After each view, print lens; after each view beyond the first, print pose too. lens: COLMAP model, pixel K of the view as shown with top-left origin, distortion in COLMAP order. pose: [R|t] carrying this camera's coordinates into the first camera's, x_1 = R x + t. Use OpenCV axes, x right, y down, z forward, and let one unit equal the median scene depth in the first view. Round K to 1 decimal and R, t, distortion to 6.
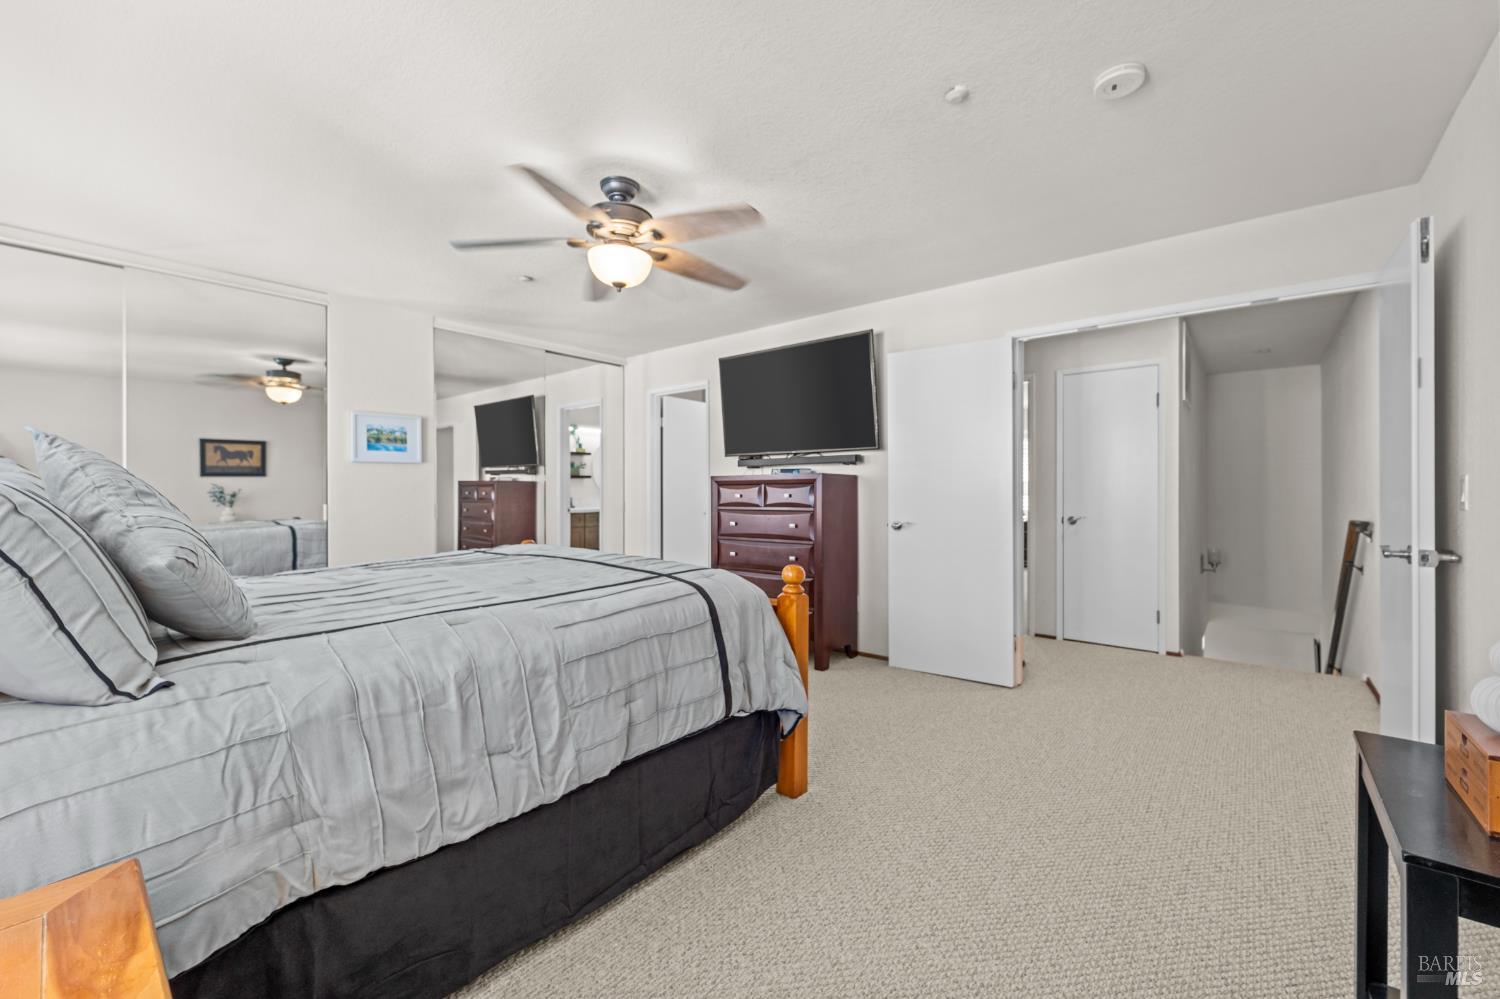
lens RADIAL K [[605.3, 0, 743.6], [0, 605.3, 488.4], [0, 0, 1]] dist [0.000971, -0.001233]
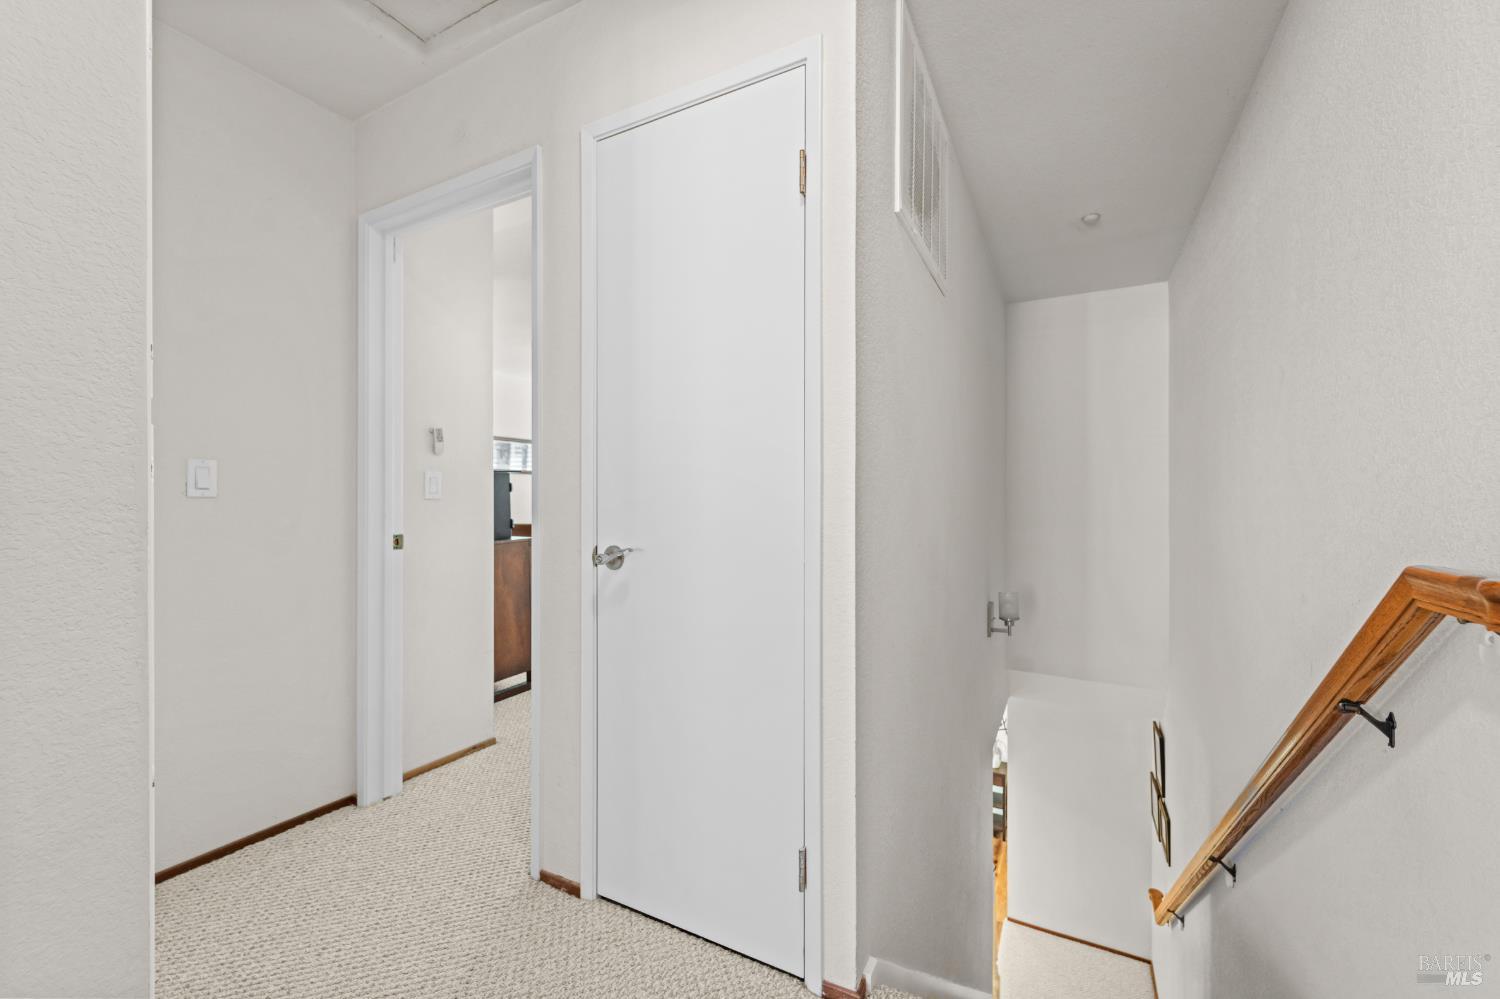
lens RADIAL K [[605.3, 0, 753.7], [0, 605.3, 501.0], [0, 0, 1]] dist [0.000971, -0.001233]
pose [[0.977545, -0.002111, 0.210714, 0.789698], [0.000592, 0.999973, 0.007275, 0.026733], [-0.210724, -0.006987, 0.977521, 0.932471]]
